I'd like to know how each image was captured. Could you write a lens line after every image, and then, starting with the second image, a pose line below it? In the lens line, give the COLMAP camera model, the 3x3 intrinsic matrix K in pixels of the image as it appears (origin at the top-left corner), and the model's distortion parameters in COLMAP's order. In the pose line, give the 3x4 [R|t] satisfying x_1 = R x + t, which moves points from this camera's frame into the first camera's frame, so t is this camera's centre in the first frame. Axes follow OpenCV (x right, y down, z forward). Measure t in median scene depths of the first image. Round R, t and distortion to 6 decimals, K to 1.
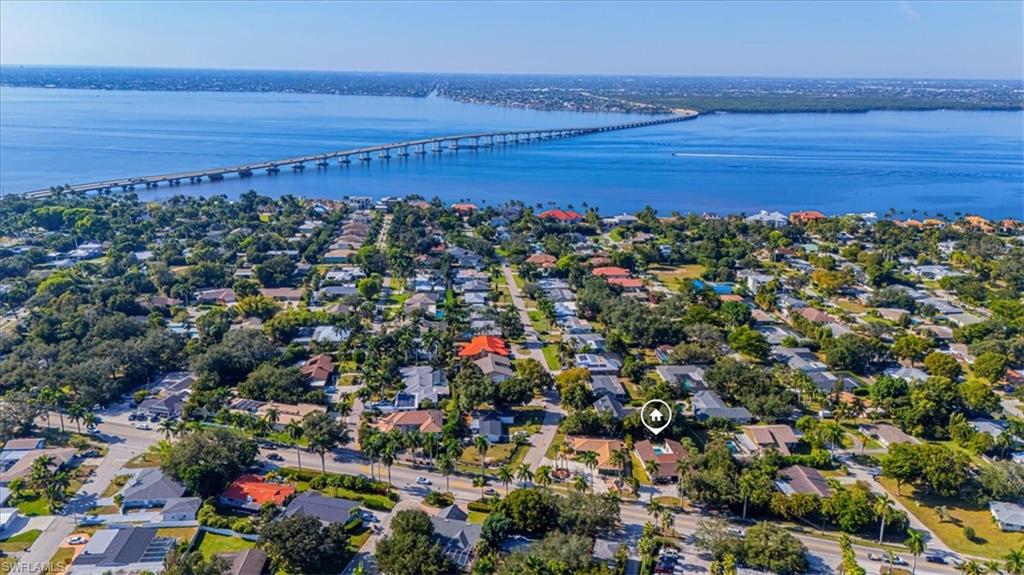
lens RADIAL K [[737.7, 0, 512.0], [0, 737.7, 287.5], [0, 0, 1]] dist [0.104324, -0.116776]
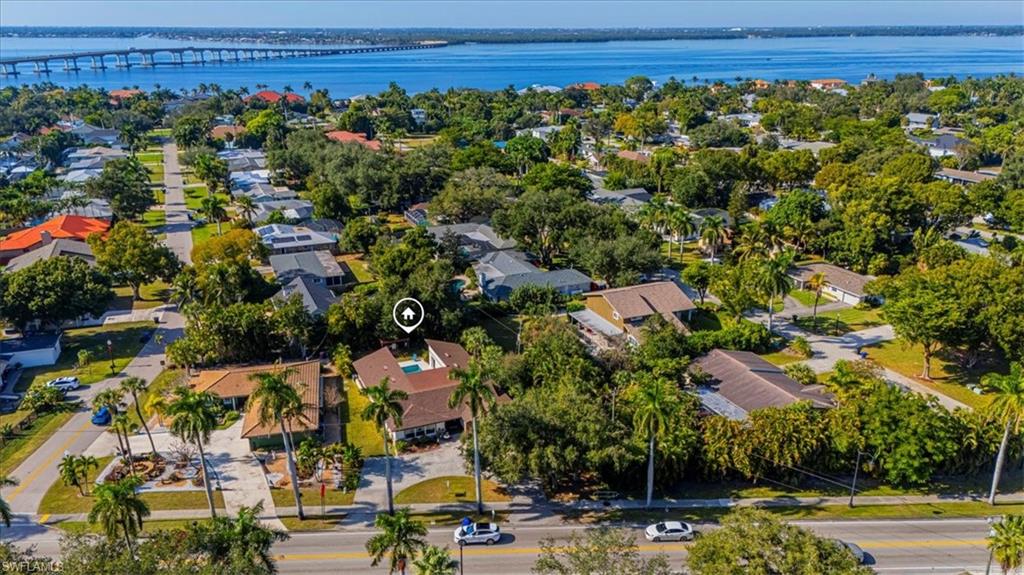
lens RADIAL K [[737.7, 0, 512.0], [0, 737.7, 287.5], [0, 0, 1]] dist [0.104324, -0.116776]
pose [[0.949248, -0.110710, 0.294401, 0.125063], [0.094849, 0.993189, 0.067668, 0.142725], [-0.299888, -0.036310, 0.953283, 0.553439]]
